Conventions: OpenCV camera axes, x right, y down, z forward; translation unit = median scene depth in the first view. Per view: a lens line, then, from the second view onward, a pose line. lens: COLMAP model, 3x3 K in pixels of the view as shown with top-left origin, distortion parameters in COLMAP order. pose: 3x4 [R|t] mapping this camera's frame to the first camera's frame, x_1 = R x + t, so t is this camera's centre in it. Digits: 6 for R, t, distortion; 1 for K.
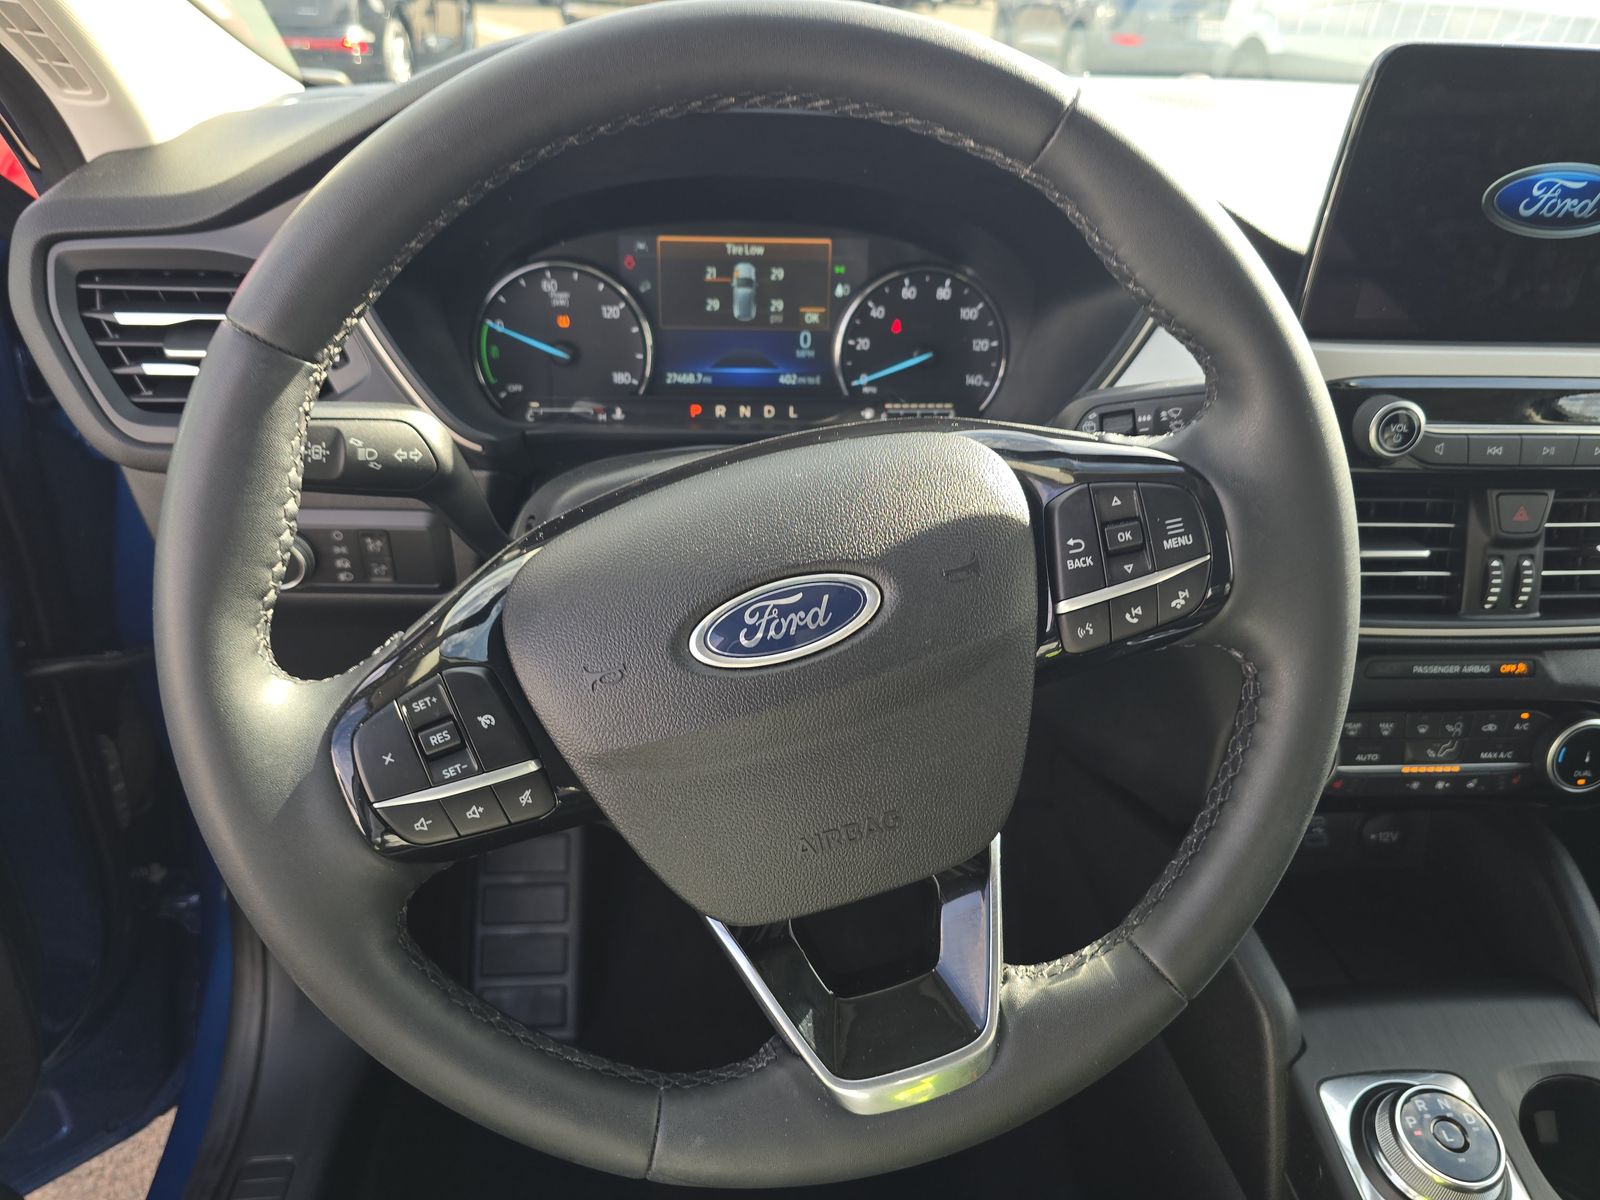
lens RADIAL K [[1119.1, 0, 794.0], [0, 1119.1, 594.5], [0, 0, 1]] dist [0.030612, -0.040441]
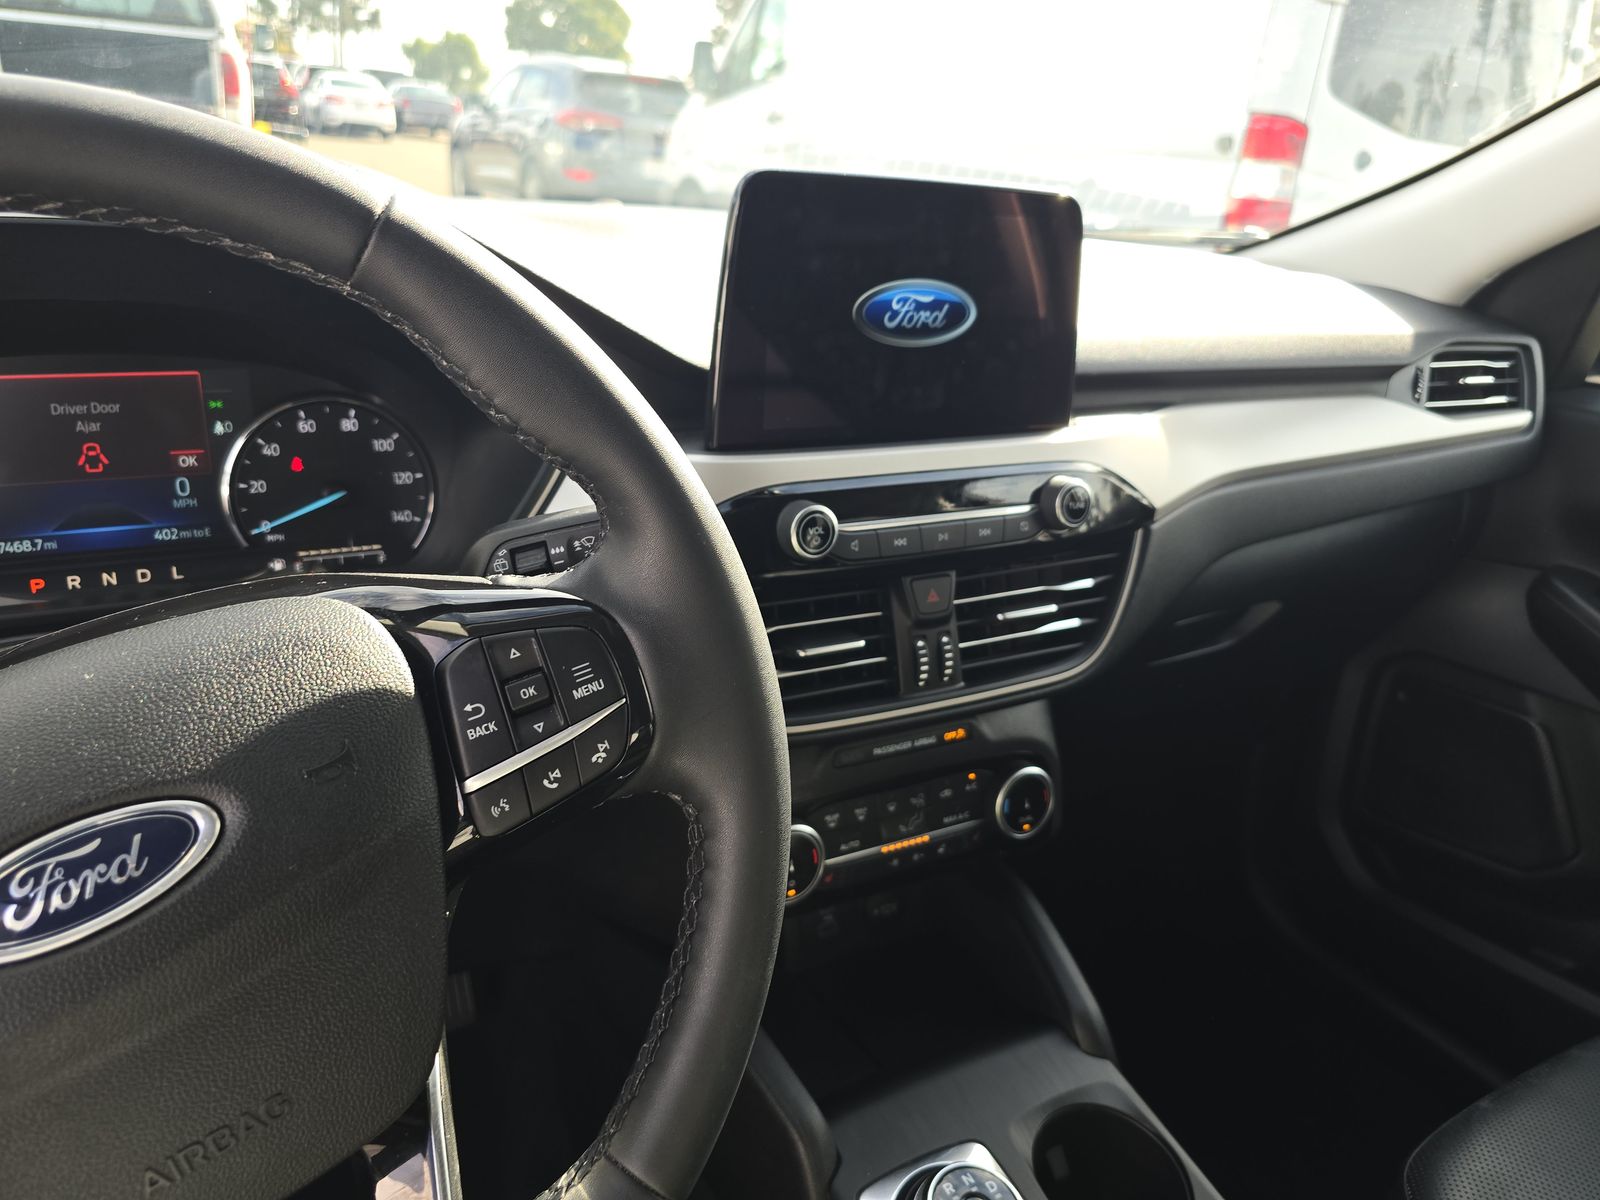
lens RADIAL K [[1120.6, 0, 805.2], [0, 1120.6, 598.4], [0, 0, 1]] dist [0.048187, -0.051688]
pose [[0.901498, -0.122715, 0.415021, 0.086079], [0.162291, 0.984836, -0.061324, -0.022461], [-0.401202, 0.122637, 0.907743, 0.069549]]
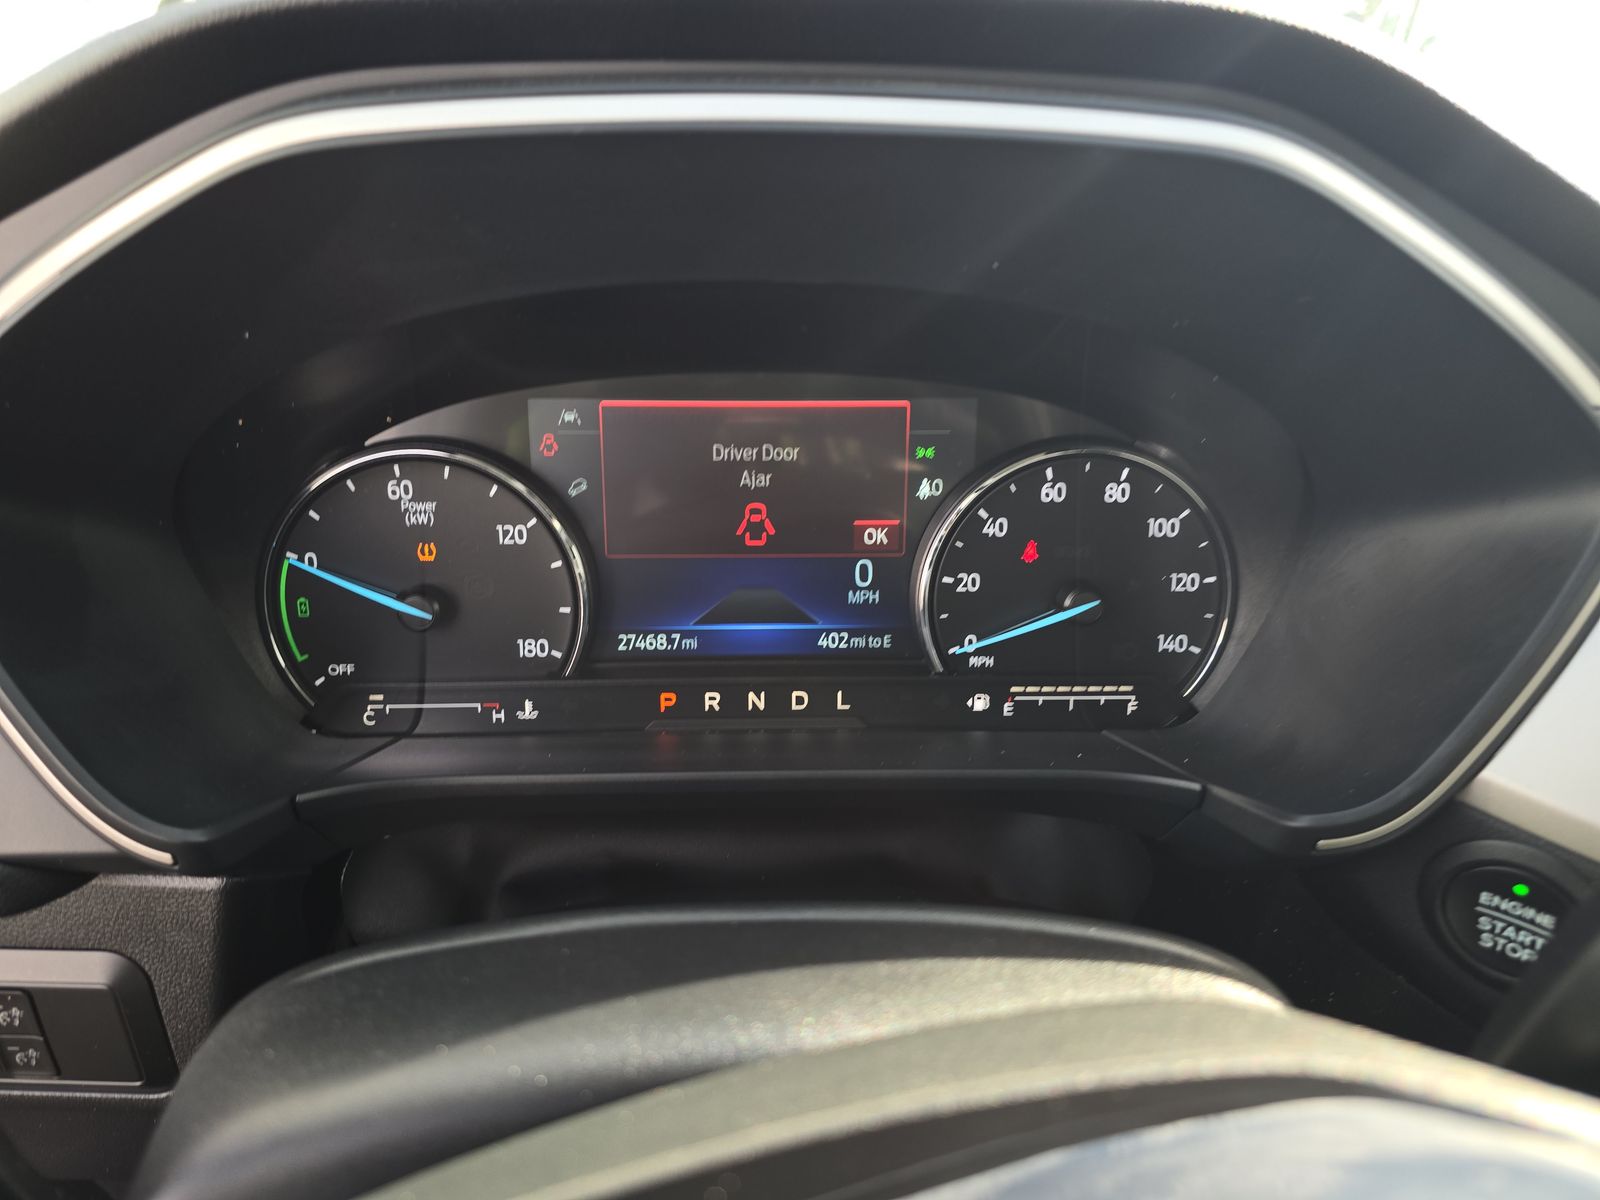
lens RADIAL K [[1119.1, 0, 794.0], [0, 1119.1, 594.5], [0, 0, 1]] dist [0.030612, -0.040441]
pose [[0.999392, -0.010823, -0.033131, -0.007661], [0.006938, 0.993316, -0.115220, -0.191661], [0.034157, 0.114920, 0.992787, 0.558654]]
